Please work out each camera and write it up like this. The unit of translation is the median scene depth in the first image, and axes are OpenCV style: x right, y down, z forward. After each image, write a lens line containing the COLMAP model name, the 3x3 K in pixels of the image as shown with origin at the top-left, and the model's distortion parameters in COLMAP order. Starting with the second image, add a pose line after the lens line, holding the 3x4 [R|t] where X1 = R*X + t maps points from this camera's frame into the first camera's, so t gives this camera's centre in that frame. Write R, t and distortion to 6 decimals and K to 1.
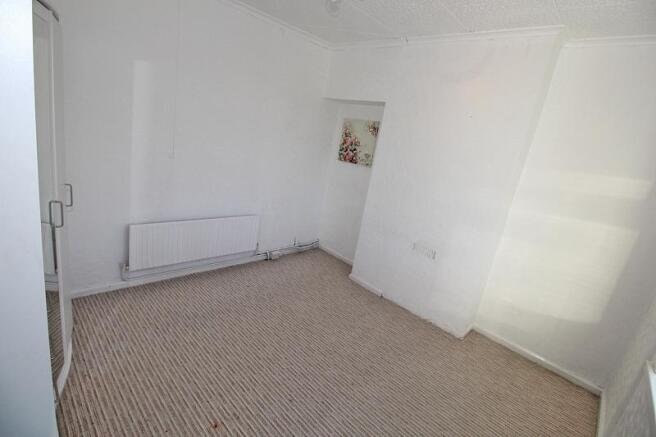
lens RADIAL K [[307.5, 0, 328.0], [0, 307.5, 218.5], [0, 0, 1]] dist [0.000454, -0.000889]
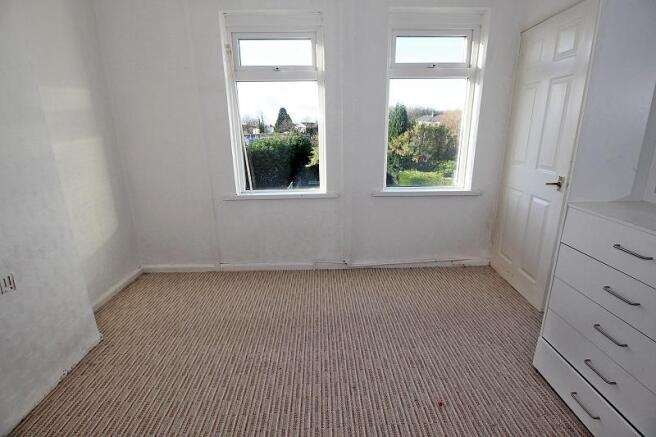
lens RADIAL K [[307.5, 0, 328.0], [0, 307.5, 218.5], [0, 0, 1]] dist [0.000454, -0.000889]
pose [[-0.706258, -0.346063, 0.617608, -0.379956], [0.078401, 0.828786, 0.554046, -0.263931], [-0.703600, 0.439721, -0.558205, 1.137705]]
